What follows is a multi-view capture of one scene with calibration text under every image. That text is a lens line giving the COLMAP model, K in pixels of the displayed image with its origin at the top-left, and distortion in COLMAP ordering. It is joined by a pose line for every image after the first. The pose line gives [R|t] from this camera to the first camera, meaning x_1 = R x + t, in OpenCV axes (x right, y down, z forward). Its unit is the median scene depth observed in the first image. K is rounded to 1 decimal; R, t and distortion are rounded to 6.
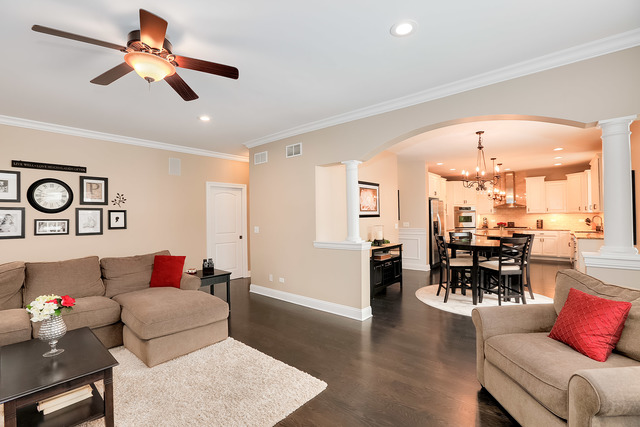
lens RADIAL K [[293.6, 0, 313.2], [0, 293.6, 214.4], [0, 0, 1]] dist [-0.034758, 0.007281]
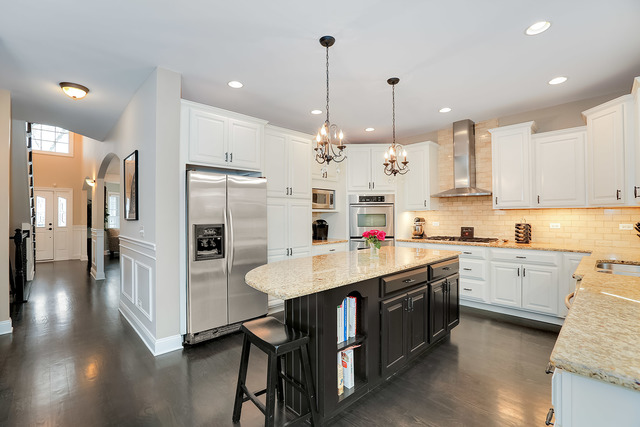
lens RADIAL K [[293.6, 0, 323.3], [0, 293.6, 213.2], [0, 0, 1]] dist [-0.034758, 0.007281]
pose [[0.994763, 0.007126, -0.101960, 0.529308], [-0.007513, 0.999966, -0.003411, 0.007087], [0.101932, 0.004159, 0.994783, 0.532495]]
